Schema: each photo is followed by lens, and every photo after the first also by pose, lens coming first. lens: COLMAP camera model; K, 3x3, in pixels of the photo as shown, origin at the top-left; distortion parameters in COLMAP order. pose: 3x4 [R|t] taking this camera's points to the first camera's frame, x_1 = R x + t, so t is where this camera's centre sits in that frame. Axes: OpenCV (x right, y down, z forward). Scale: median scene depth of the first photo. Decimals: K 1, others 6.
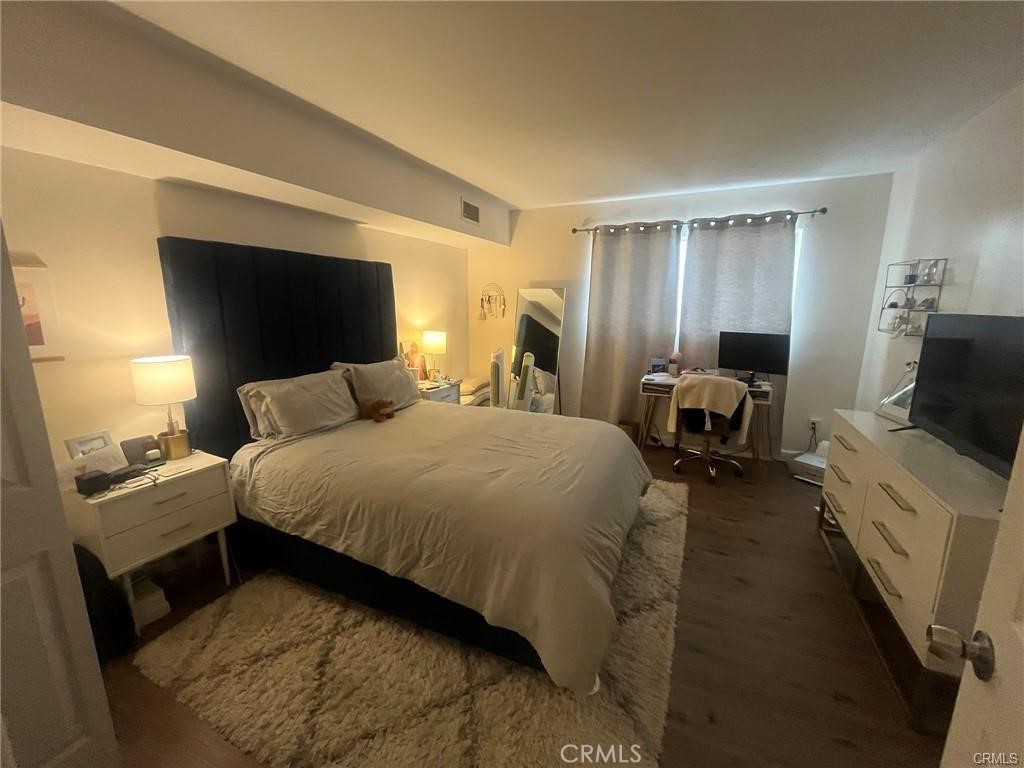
lens RADIAL K [[414.3, 0, 512.0], [0, 414.3, 384.0], [0, 0, 1]] dist [-0.003122, -0.000542]
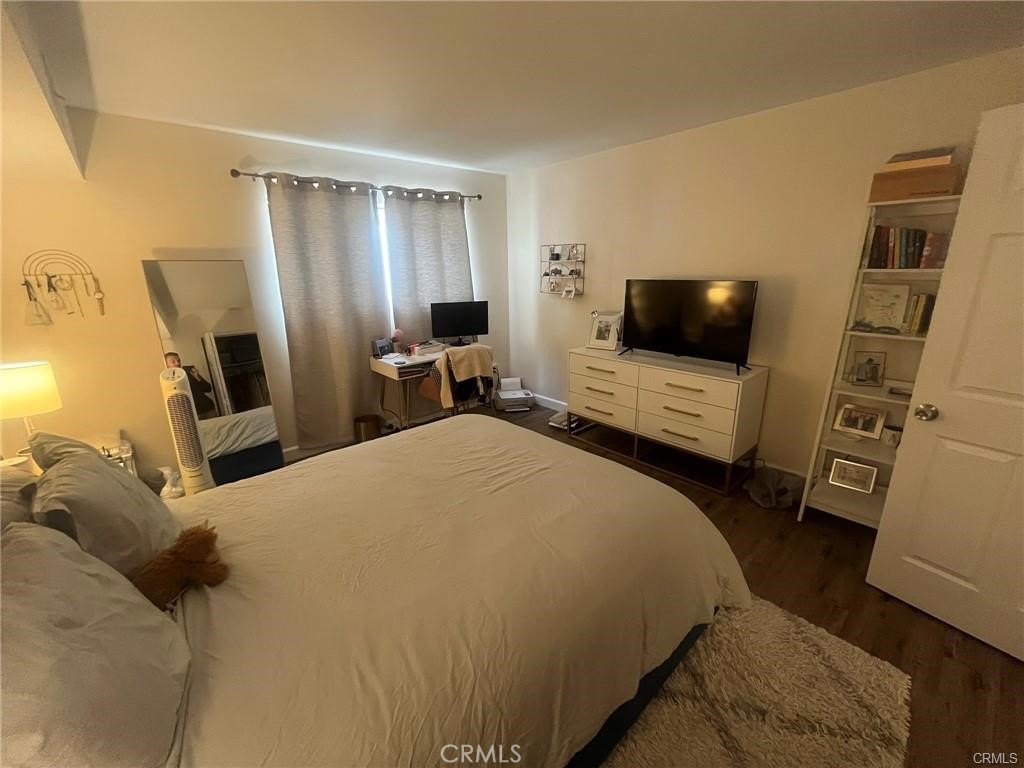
lens RADIAL K [[414.3, 0, 512.0], [0, 414.3, 384.0], [0, 0, 1]] dist [-0.003122, -0.000542]
pose [[0.396255, -0.263393, 0.879549, -0.504933], [0.194140, 0.960344, 0.200124, -0.131644], [-0.897380, 0.091455, 0.431676, 0.502169]]
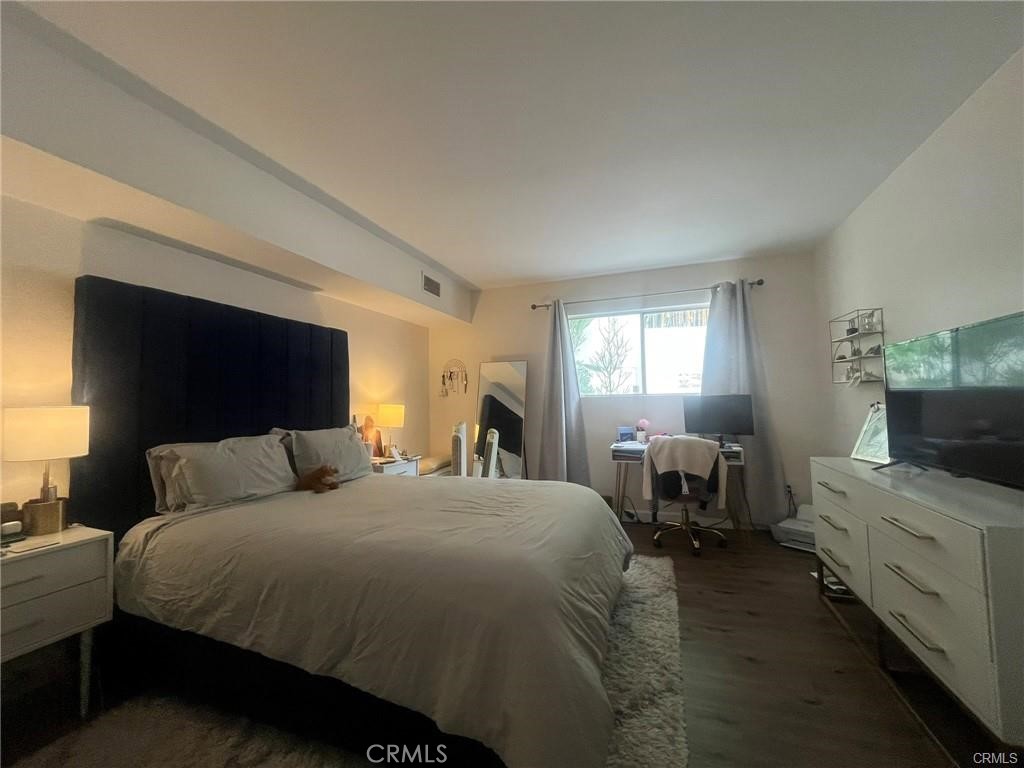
lens RADIAL K [[414.3, 0, 512.0], [0, 414.3, 384.0], [0, 0, 1]] dist [-0.003122, -0.000542]
pose [[0.996168, -0.014512, 0.086247, 0.007104], [0.034634, 0.970976, -0.236658, 0.086712], [-0.080310, 0.238738, 0.967757, 0.075270]]
